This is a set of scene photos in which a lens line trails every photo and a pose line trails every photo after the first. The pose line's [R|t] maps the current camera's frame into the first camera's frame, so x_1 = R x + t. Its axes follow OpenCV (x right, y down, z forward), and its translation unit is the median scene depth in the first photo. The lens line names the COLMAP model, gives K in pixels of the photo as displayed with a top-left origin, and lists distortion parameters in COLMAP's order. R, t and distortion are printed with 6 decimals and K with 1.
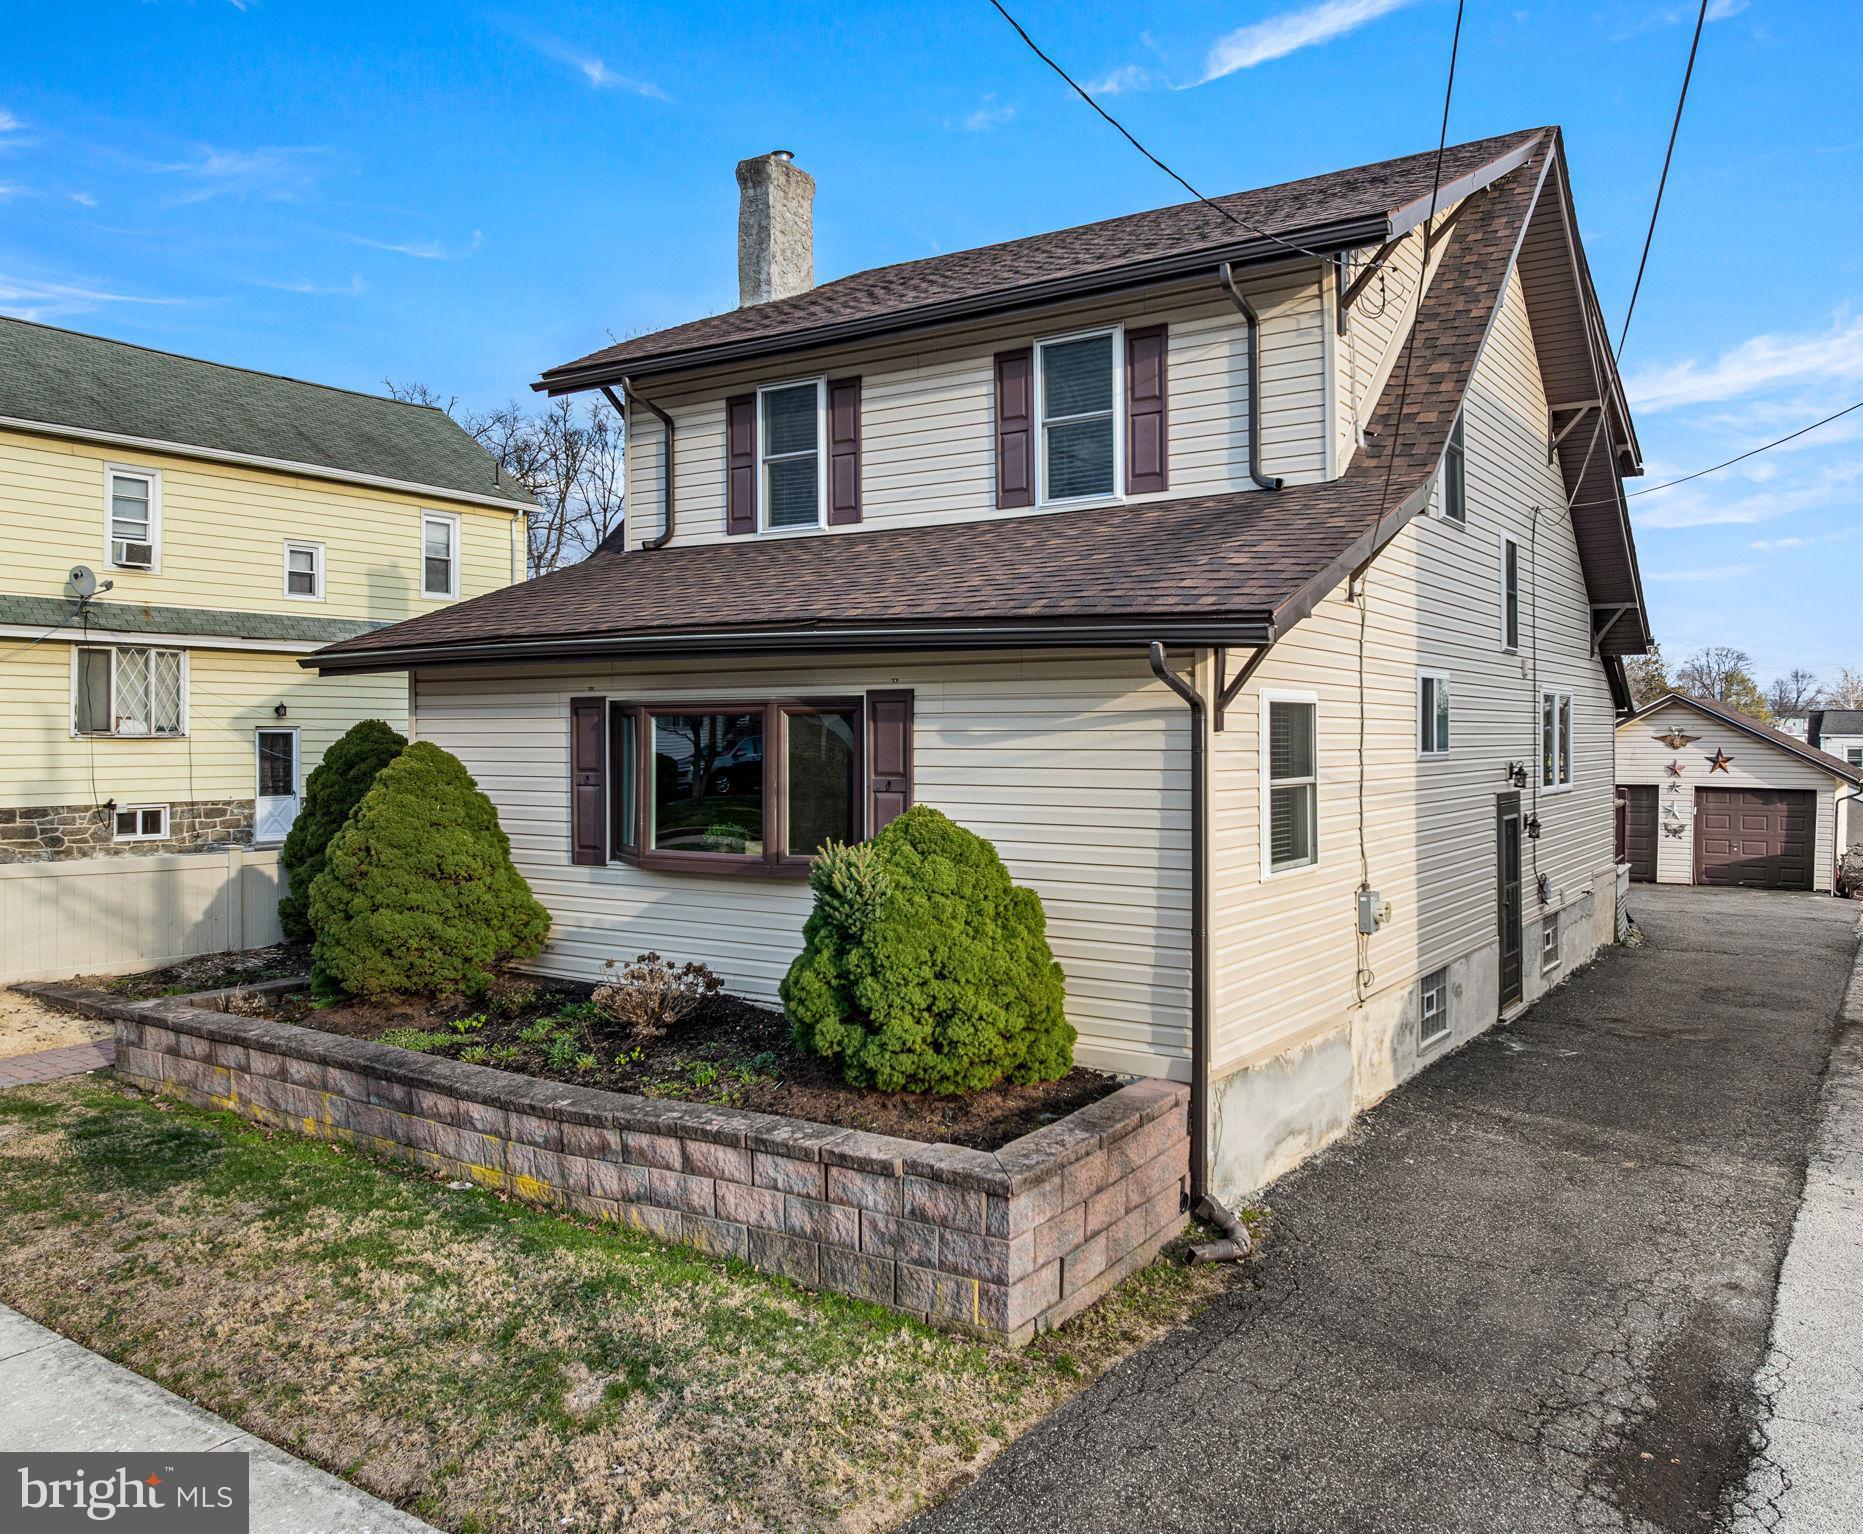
lens RADIAL K [[1480.0, 0, 933.0], [0, 1480.0, 721.5], [0, 0, 1]] dist [-0.035467, 0.013916]
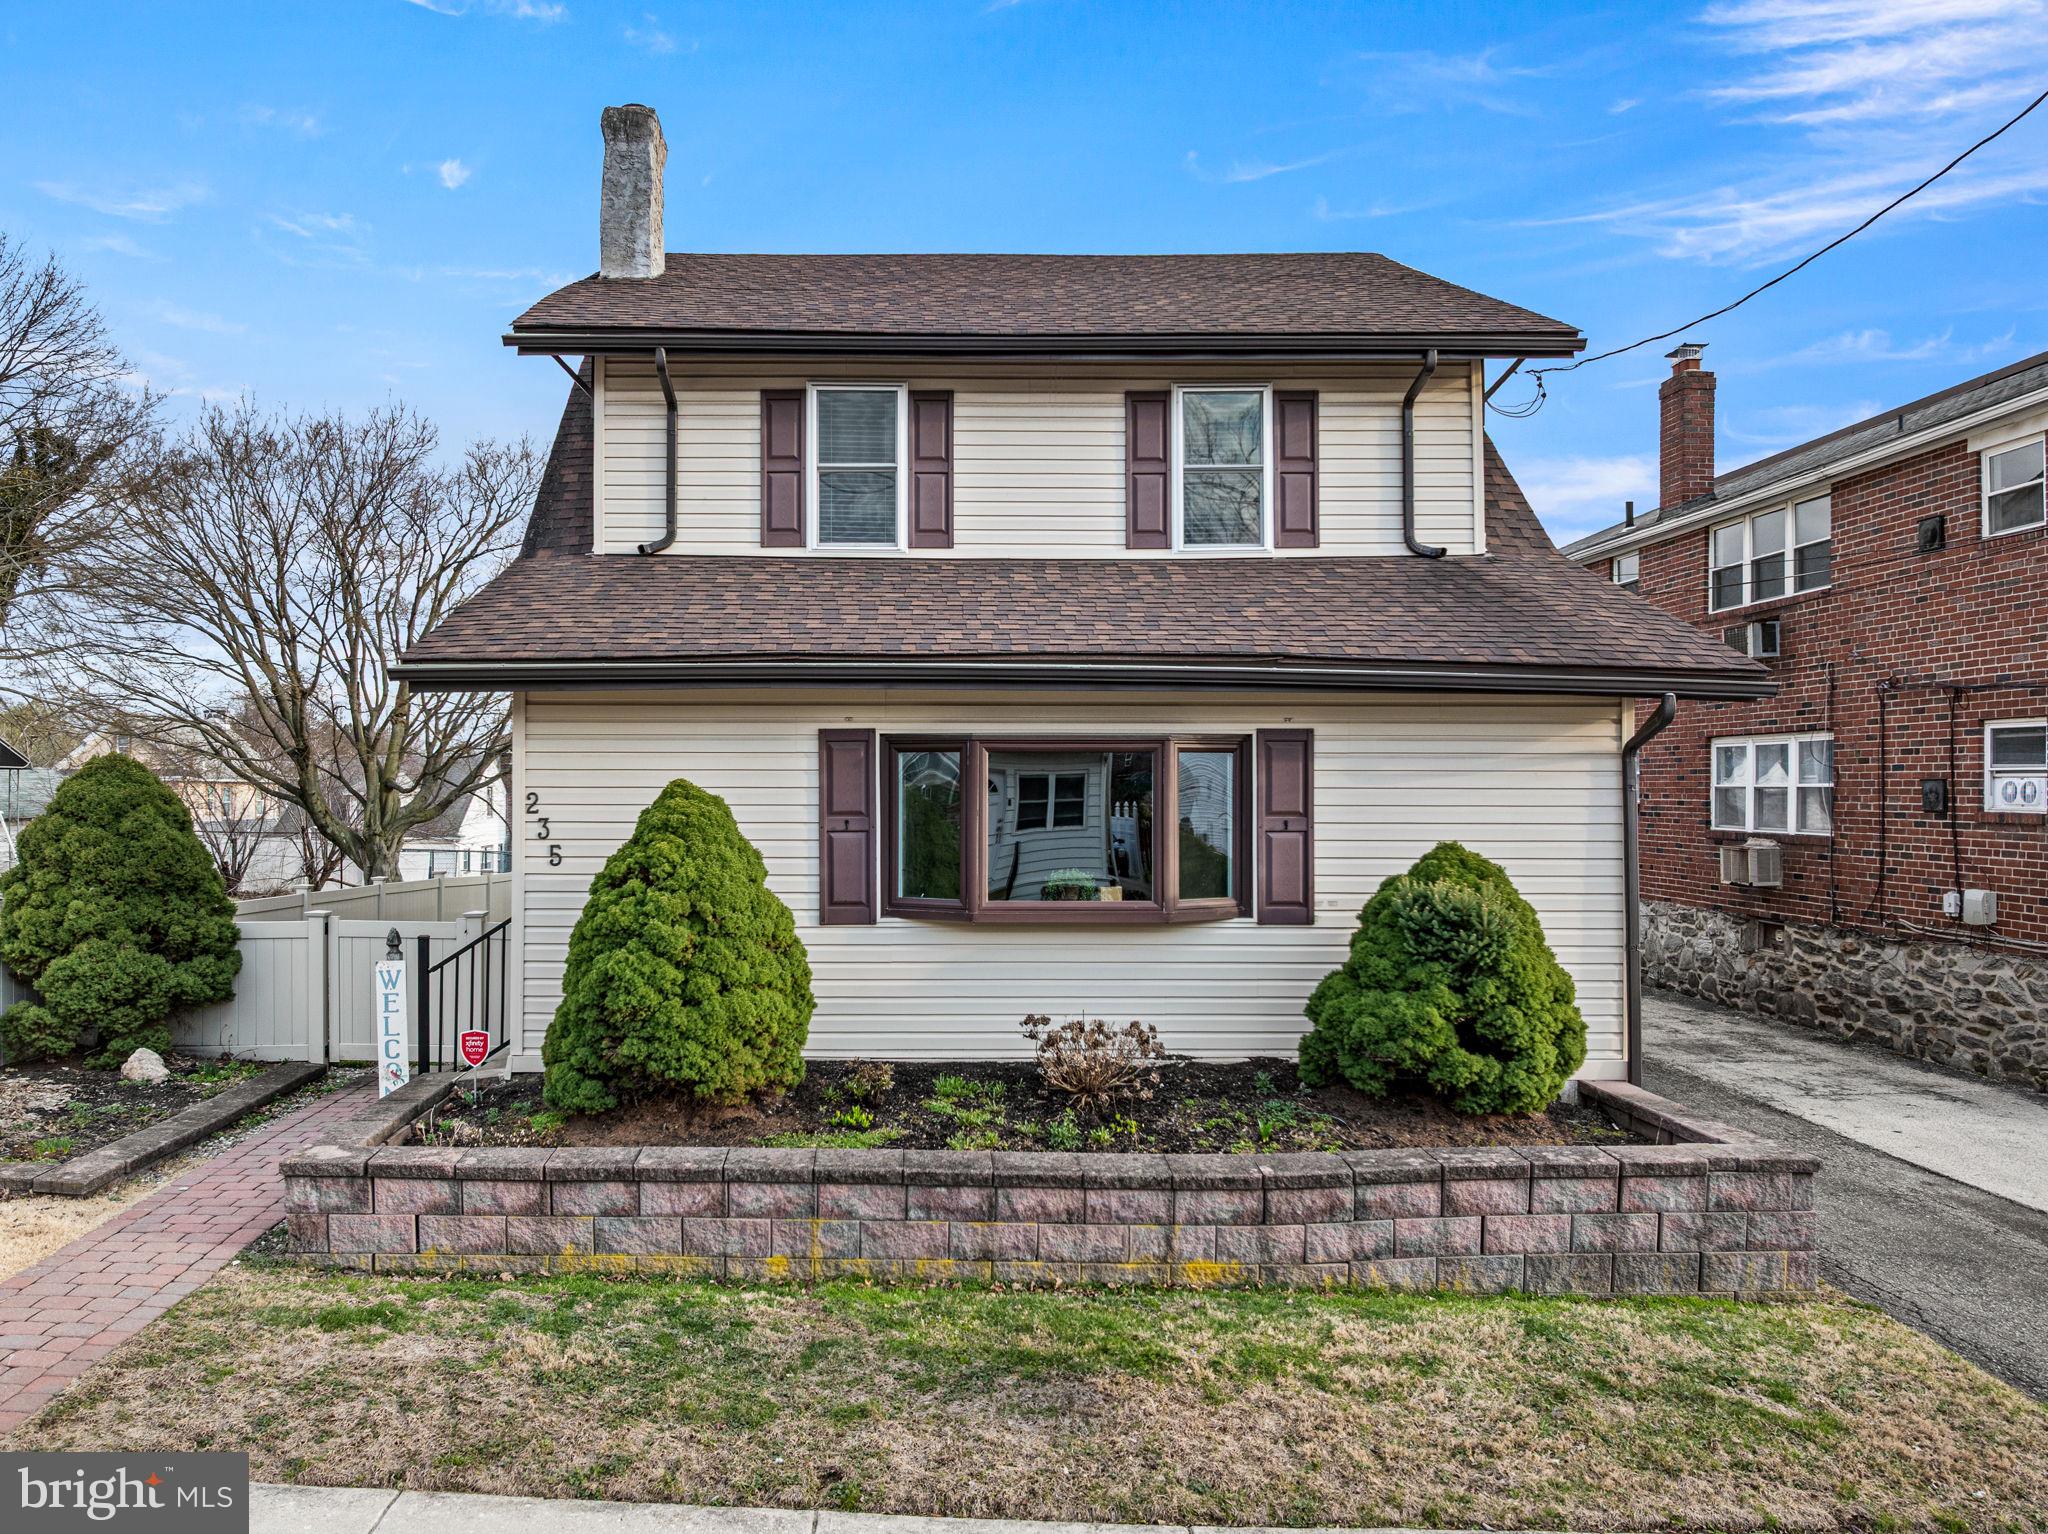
lens RADIAL K [[1516.1, 0, 1024.7], [0, 1516.1, 775.4], [0, 0, 1]] dist [-0.041642, -0.003483]
pose [[0.833852, 0.005504, 0.551960, -0.637615], [-0.007703, 0.999969, 0.001666, 0.008264], [-0.551934, -0.005641, 0.833869, 0.211487]]
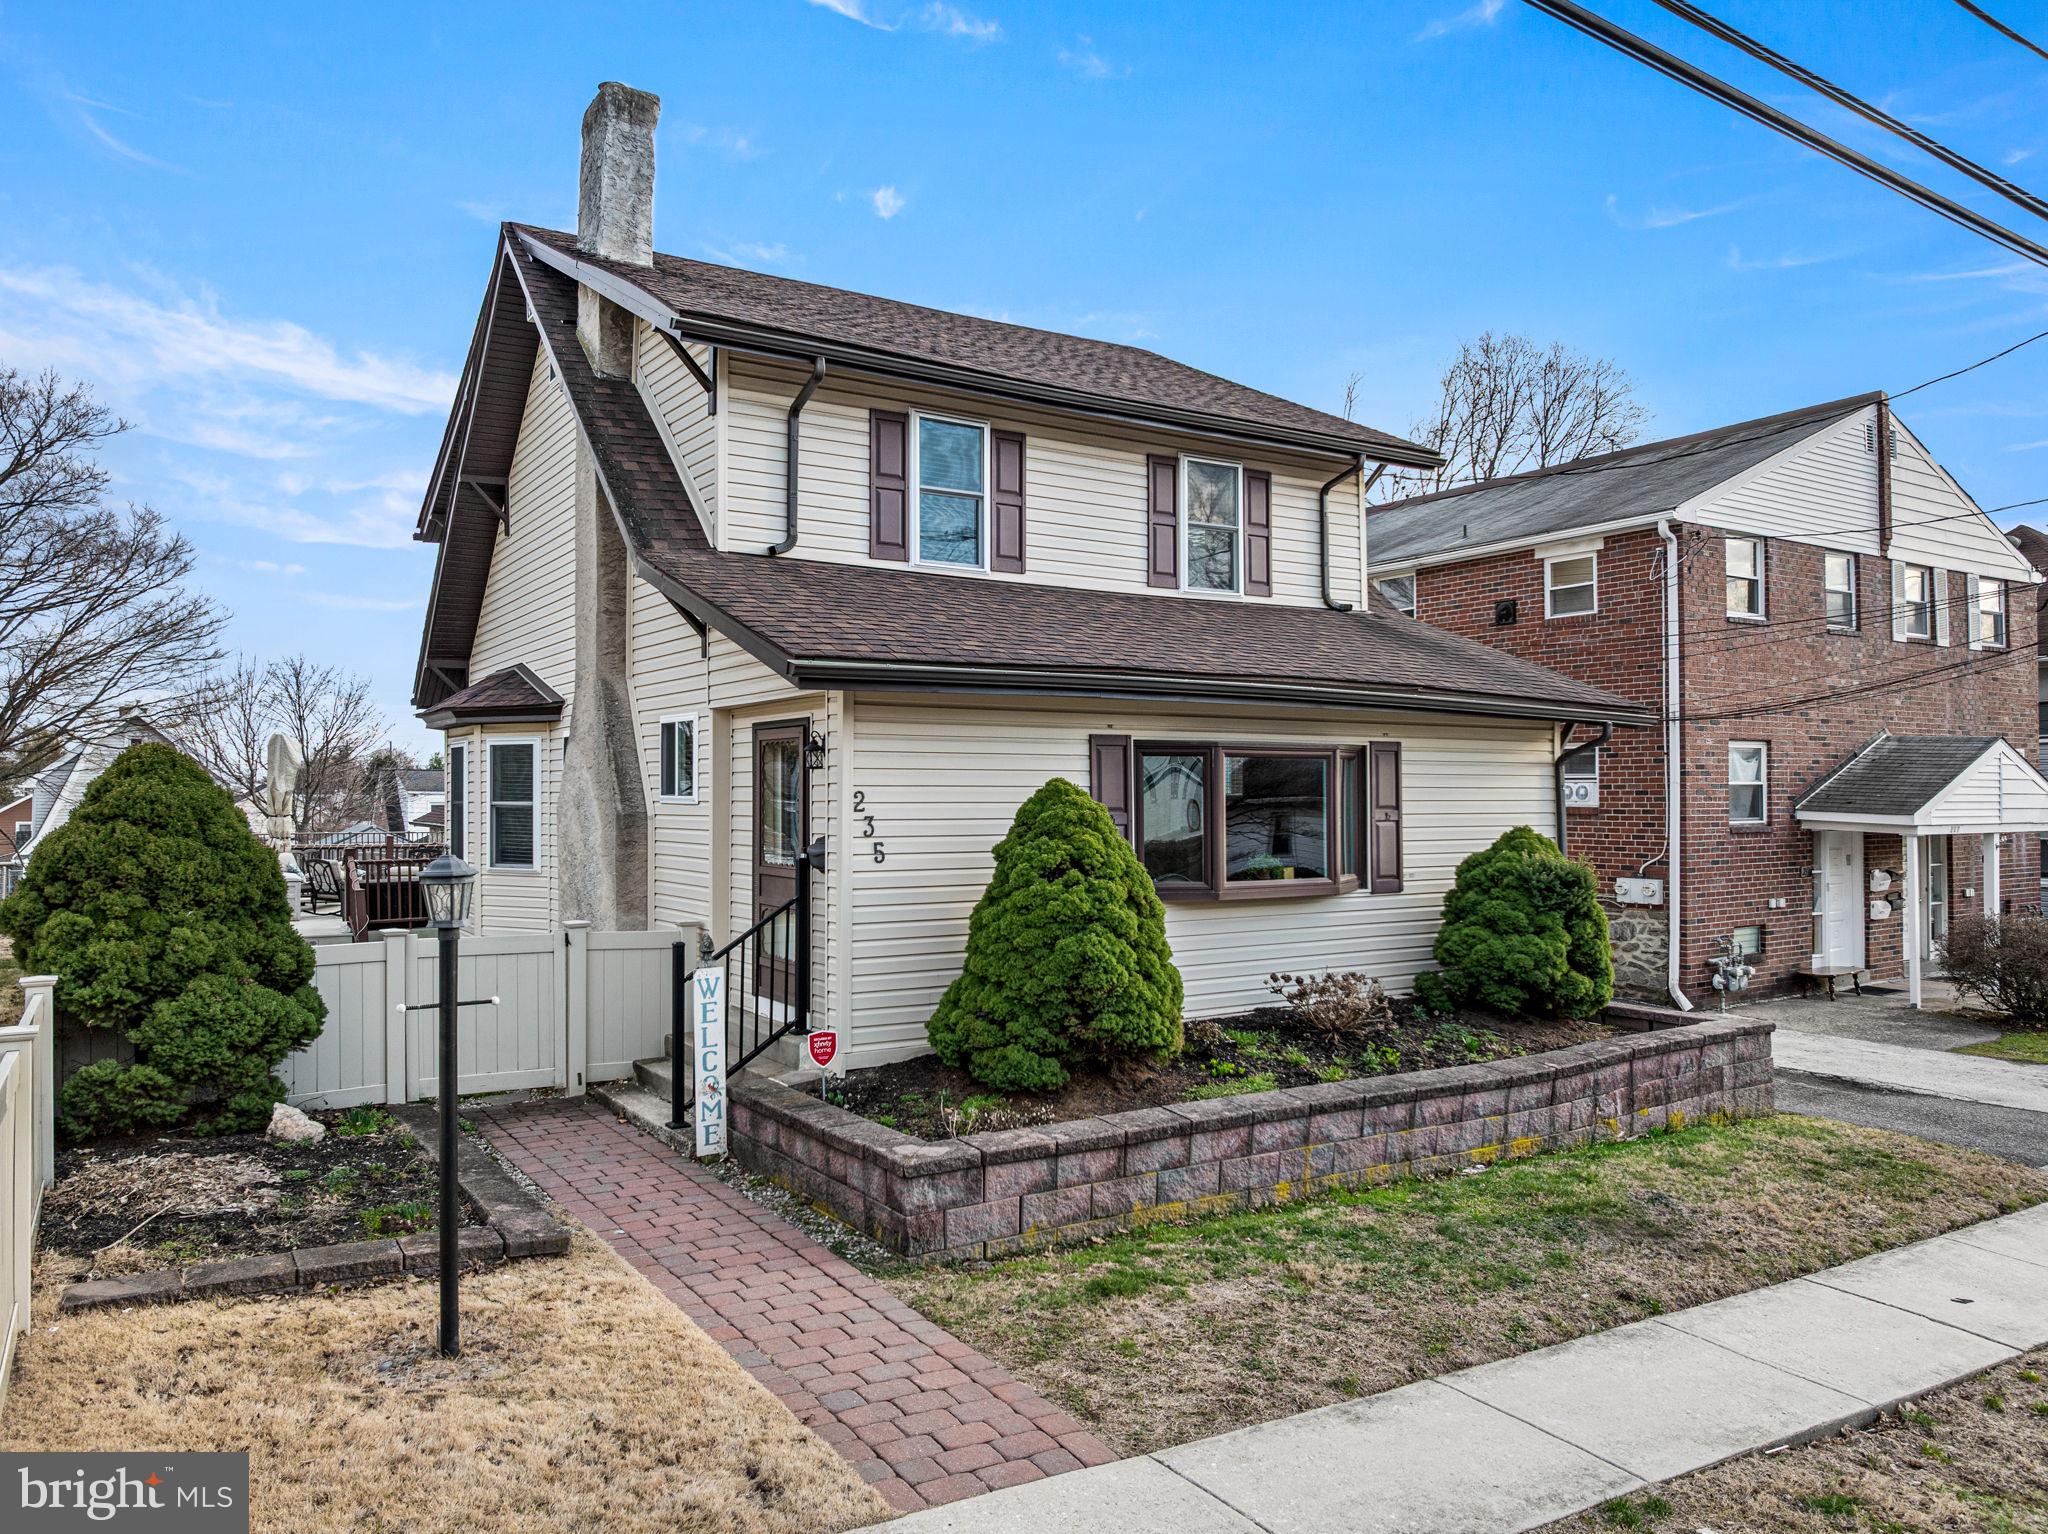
lens RADIAL K [[1446.1, 0, 1027.7], [0, 1446.1, 760.2], [0, 0, 1]] dist [-0.041192, -0.000086]
pose [[0.407291, 0.023076, 0.913007, -1.153326], [-0.009273, 0.999734, -0.021132, 0.021443], [-0.913251, 0.000140, 0.407397, 0.689495]]
